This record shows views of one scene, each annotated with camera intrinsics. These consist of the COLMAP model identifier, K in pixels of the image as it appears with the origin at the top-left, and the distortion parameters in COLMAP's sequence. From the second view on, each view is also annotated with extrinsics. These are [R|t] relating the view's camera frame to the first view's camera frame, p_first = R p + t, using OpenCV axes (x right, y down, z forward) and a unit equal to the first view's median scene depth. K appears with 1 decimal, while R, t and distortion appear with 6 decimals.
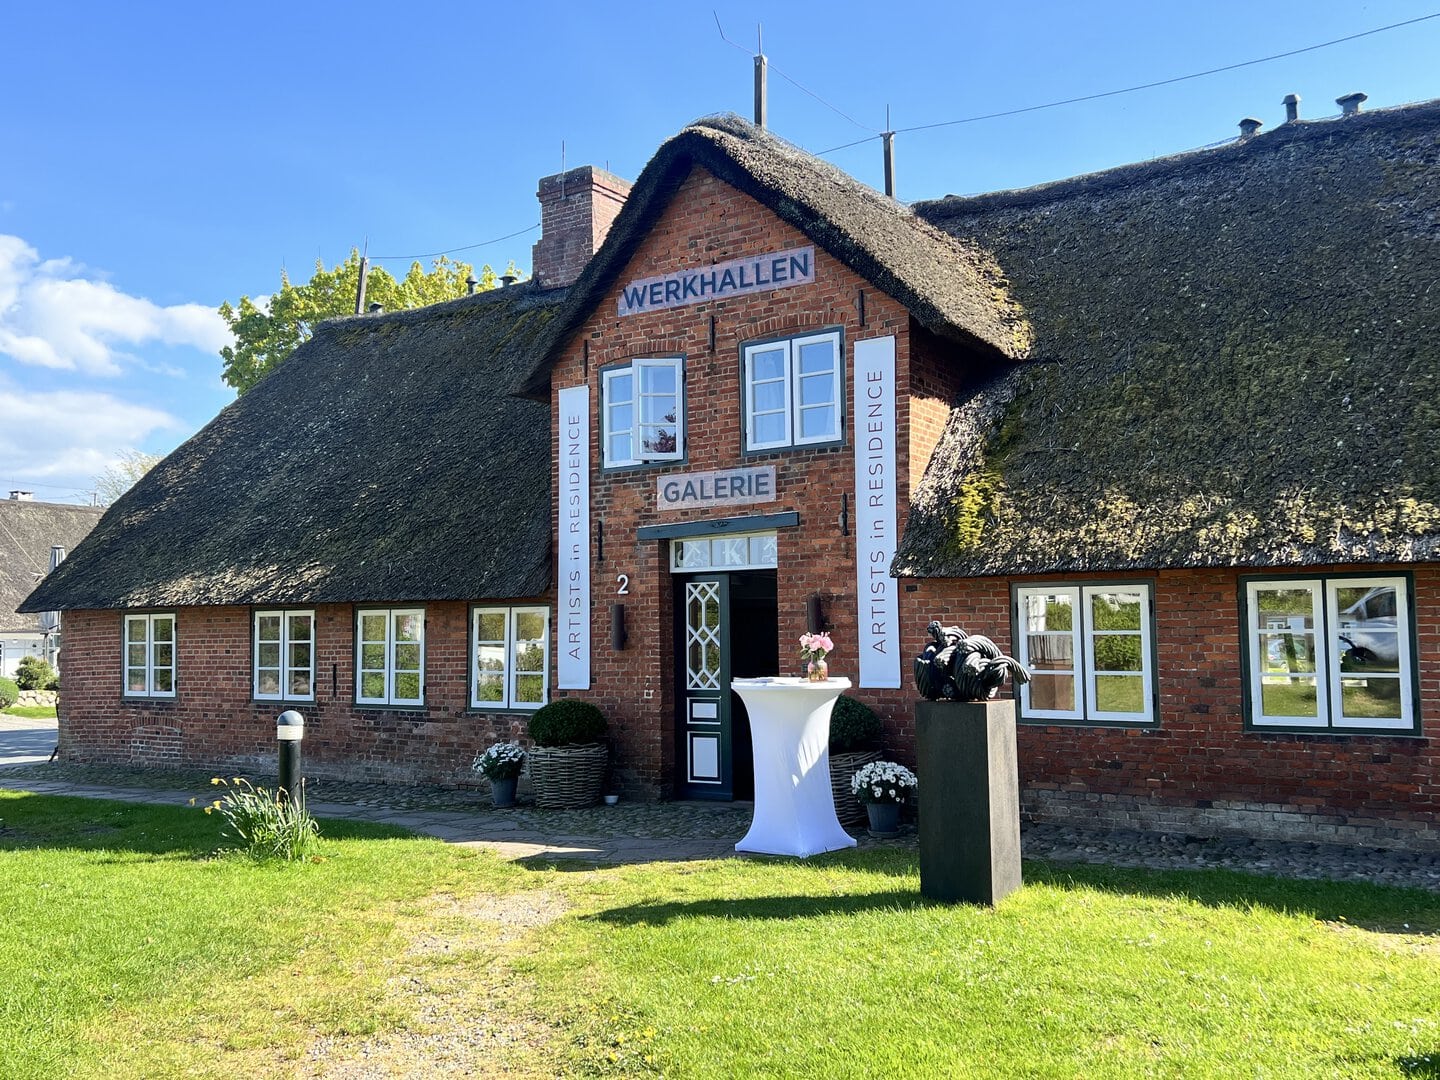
lens RADIAL K [[1320.9, 0, 746.0], [0, 1320.9, 542.1], [0, 0, 1]] dist [0.097246, -0.018481]
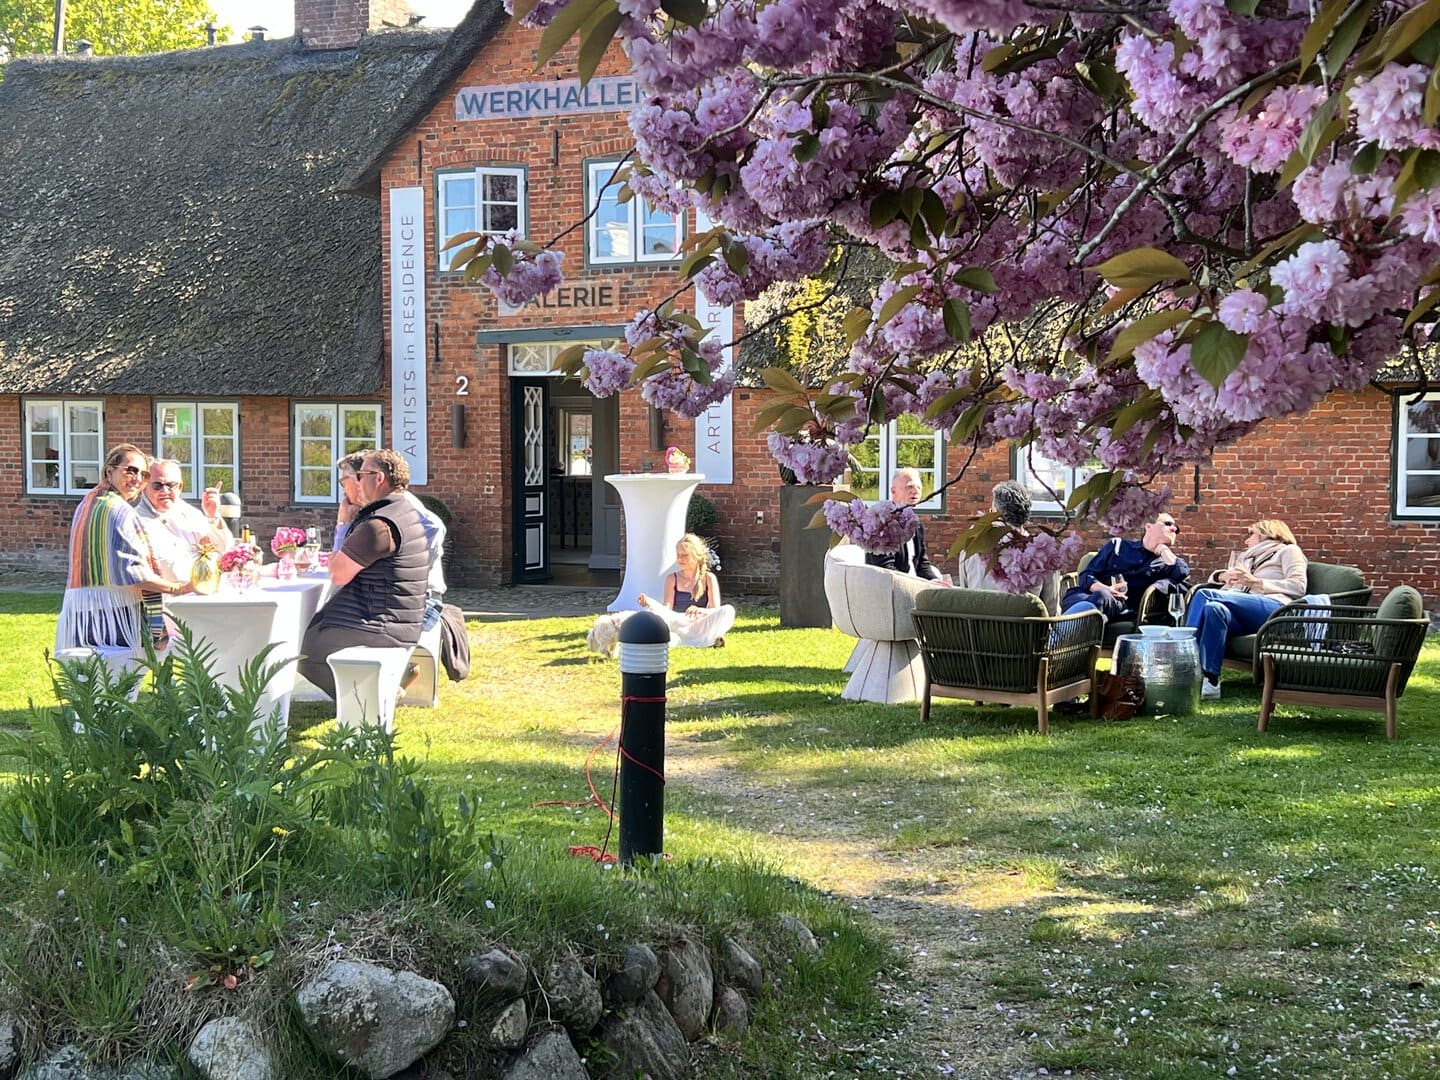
lens RADIAL K [[1901.0, 0, 767.0], [0, 1901.0, 585.8], [0, 0, 1]] dist [0.058098, 0.000000]
pose [[0.976589, 0.001996, 0.215106, -0.184070], [-0.031972, 0.990197, 0.135967, -0.024028], [-0.212726, -0.139661, 0.967079, -0.541097]]
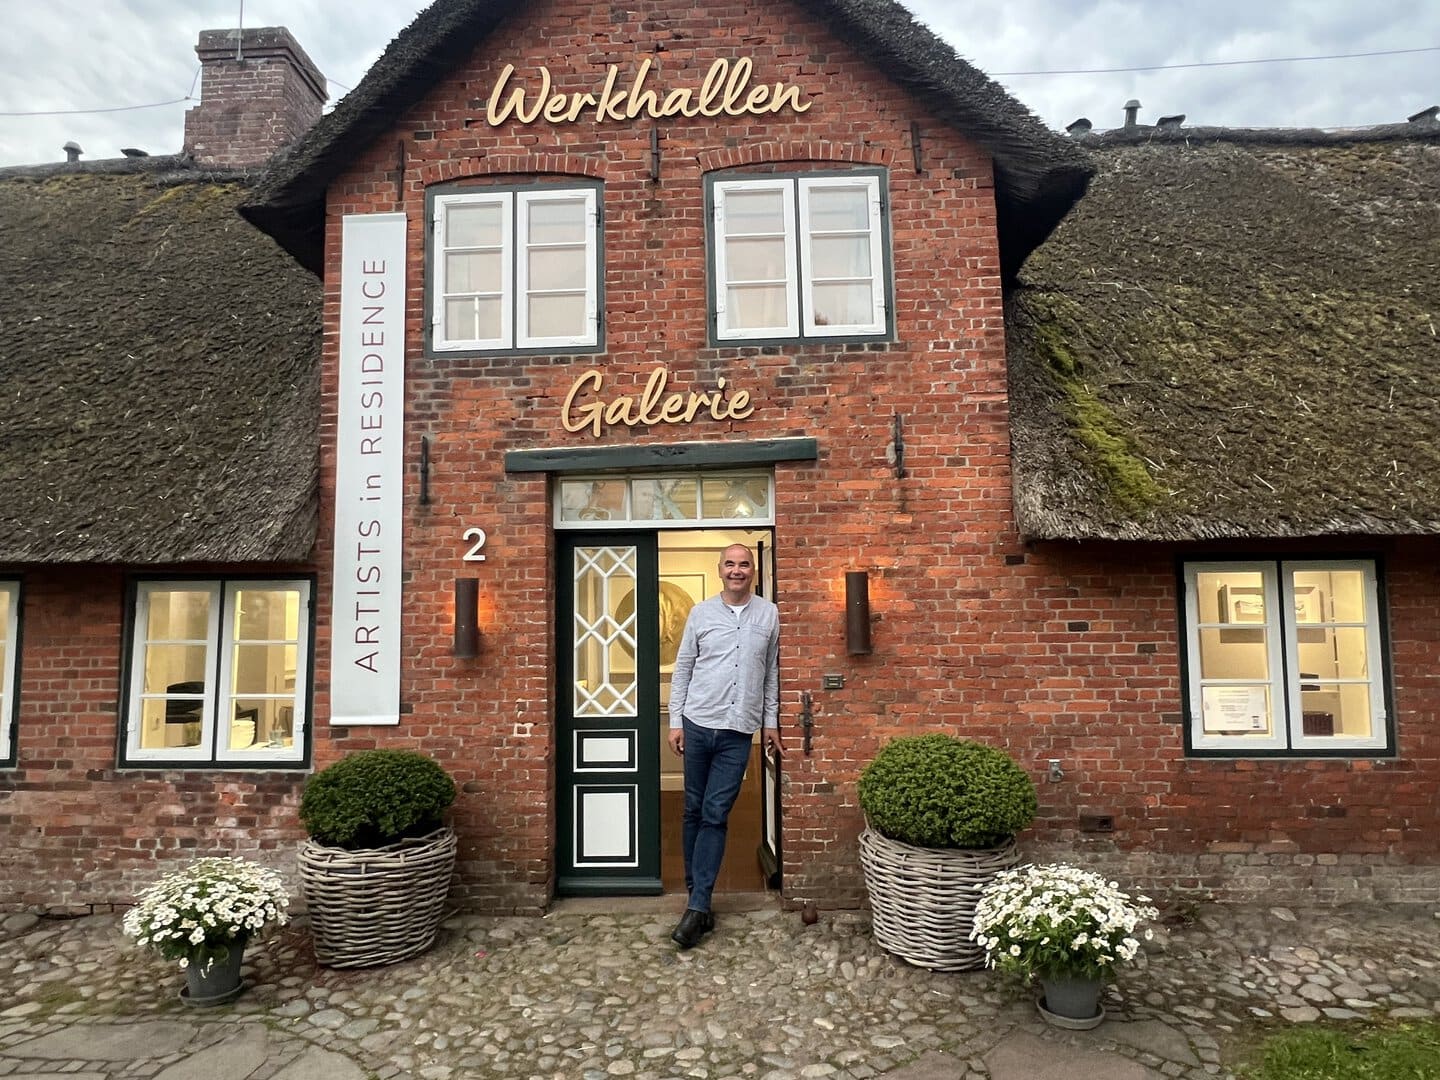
lens RADIAL K [[855.4, 0, 719.1], [0, 855.4, 541.1], [0, 0, 1]] dist [-0.009309, 0.004034]
pose [[0.860288, 0.044707, 0.507845, -0.195565], [-0.035278, 0.998980, -0.028183, 0.037847], [-0.508587, 0.006330, 0.860988, 0.623103]]
